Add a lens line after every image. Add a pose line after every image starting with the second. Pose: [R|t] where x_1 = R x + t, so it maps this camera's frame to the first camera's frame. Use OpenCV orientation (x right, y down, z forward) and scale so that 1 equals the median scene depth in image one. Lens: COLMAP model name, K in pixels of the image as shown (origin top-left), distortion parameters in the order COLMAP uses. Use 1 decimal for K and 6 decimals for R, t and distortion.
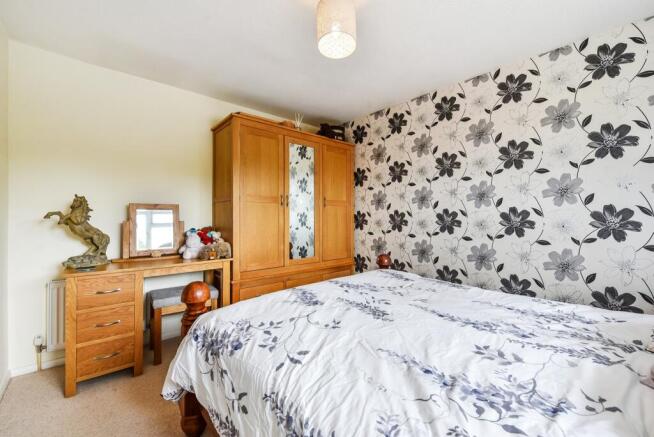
lens RADIAL K [[265.3, 0, 327.0], [0, 265.3, 218.5], [0, 0, 1]] dist [-0.051776, 0.000151]
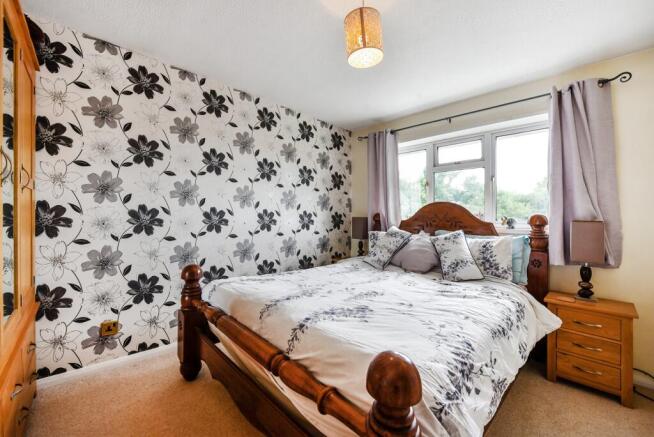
lens RADIAL K [[257.1, 0, 327.0], [0, 257.1, 218.5], [0, 0, 1]] dist [0.011035, -0.000022]
pose [[-0.071746, -0.000597, 0.997423, -0.429907], [-0.012182, 0.999926, -0.000278, -0.000212], [-0.997349, -0.012170, -0.071748, 0.534220]]
